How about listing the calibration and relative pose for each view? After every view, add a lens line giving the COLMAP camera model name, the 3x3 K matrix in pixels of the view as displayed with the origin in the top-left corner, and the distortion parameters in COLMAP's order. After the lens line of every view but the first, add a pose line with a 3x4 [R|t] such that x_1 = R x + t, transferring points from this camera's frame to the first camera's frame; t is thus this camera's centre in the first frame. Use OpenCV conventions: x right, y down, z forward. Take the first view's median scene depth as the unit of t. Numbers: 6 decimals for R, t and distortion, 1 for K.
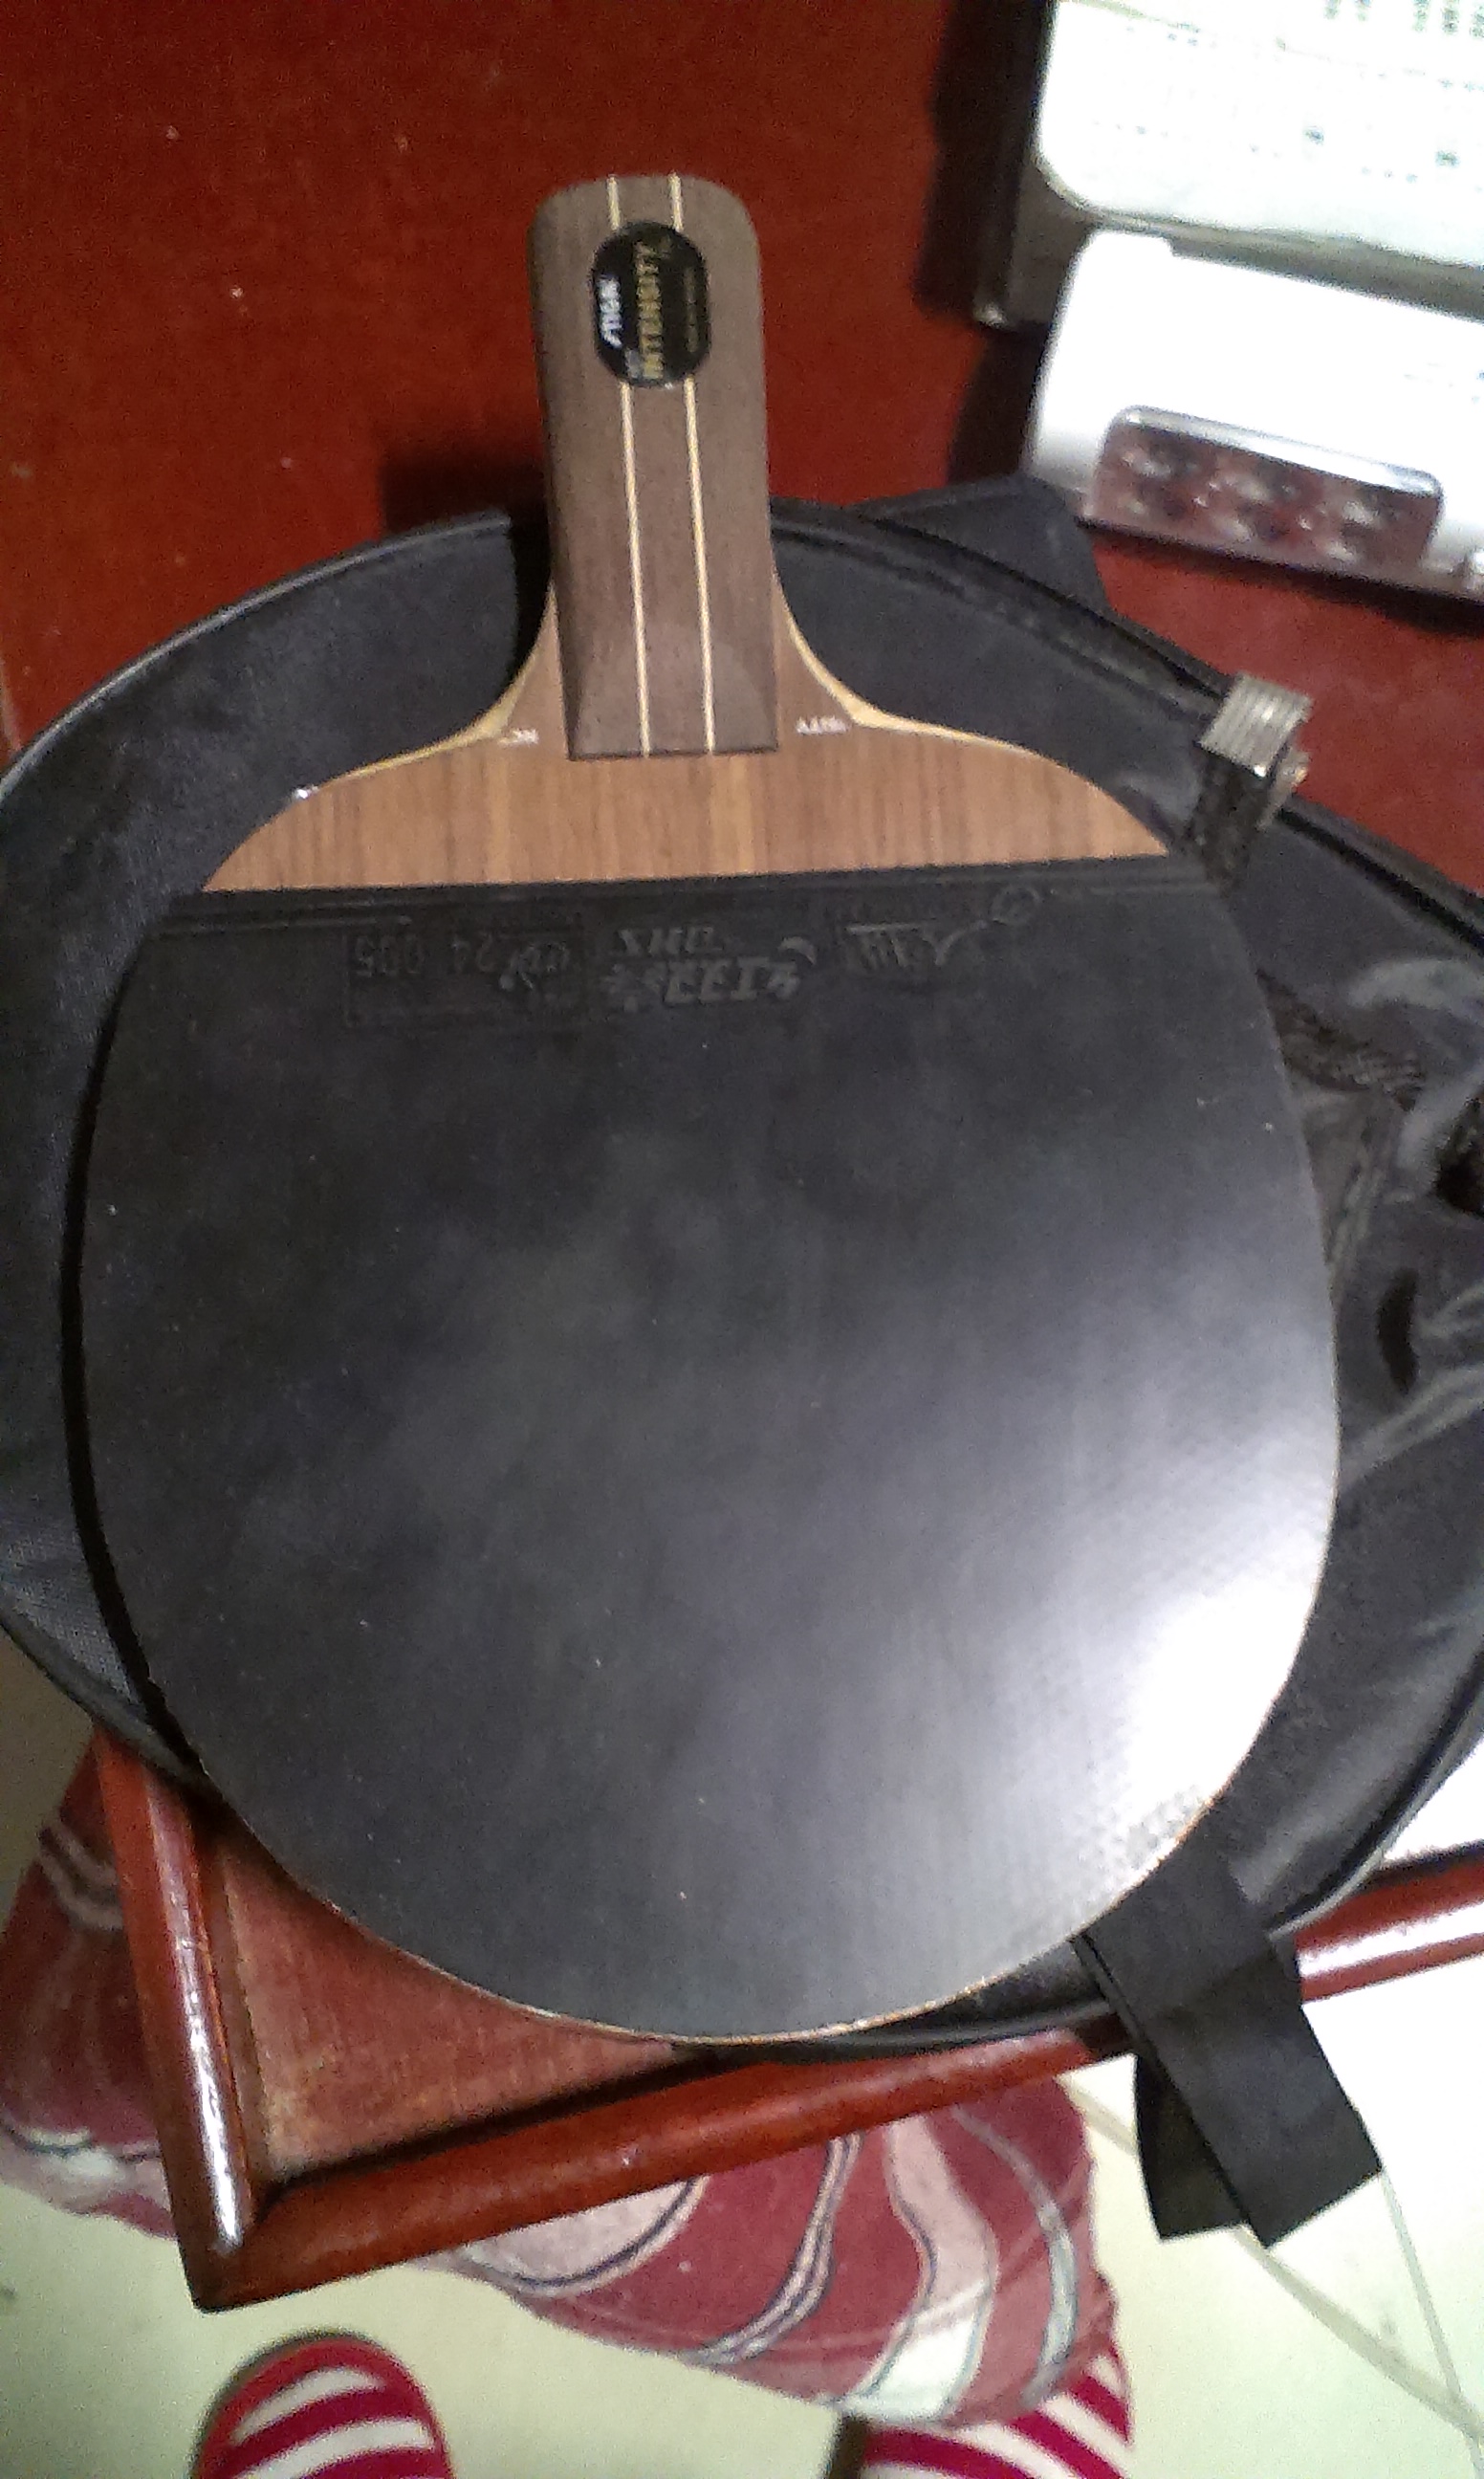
lens RADIAL K [[2136.7, 0, 742.0], [0, 2136.7, 1239.5], [0, 0, 1]] dist [0.091964, -0.211233]
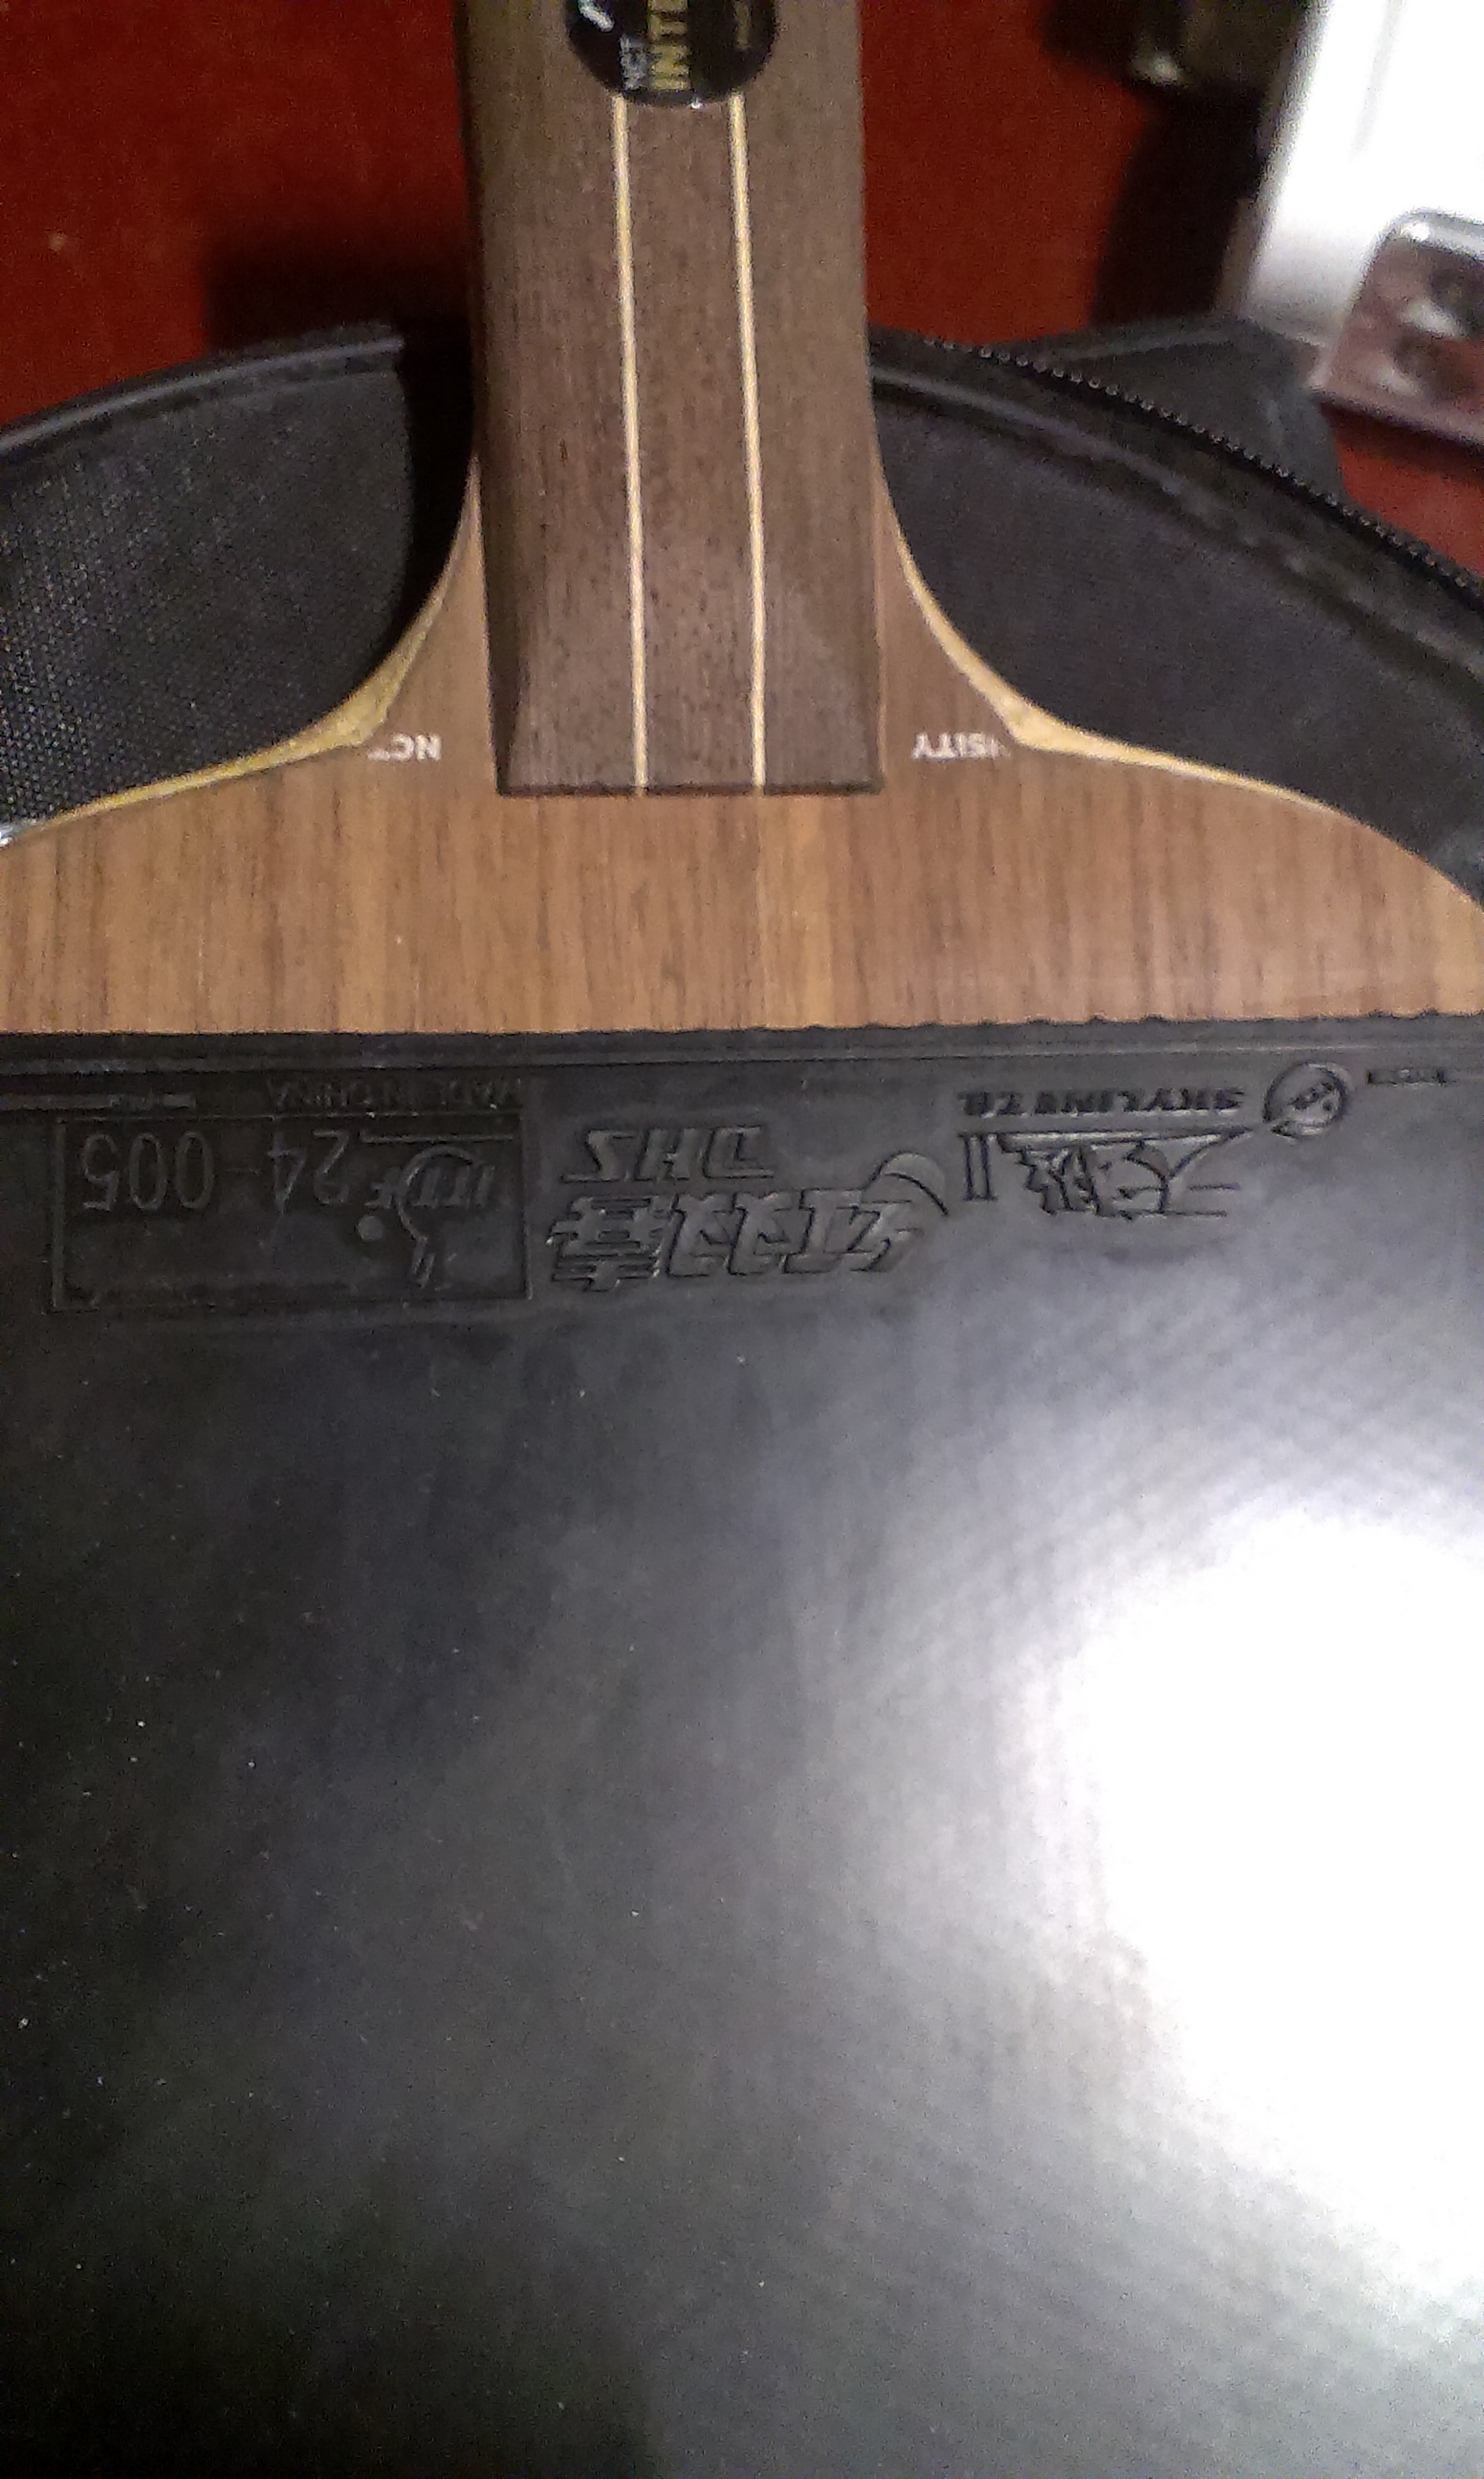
lens RADIAL K [[2136.7, 0, 742.0], [0, 2136.7, 1239.5], [0, 0, 1]] dist [0.091964, -0.211233]
pose [[0.998330, 0.028458, 0.050266, -0.042922], [-0.031315, 0.997883, 0.056997, -0.143180], [-0.048538, -0.058476, 0.997108, 0.445839]]
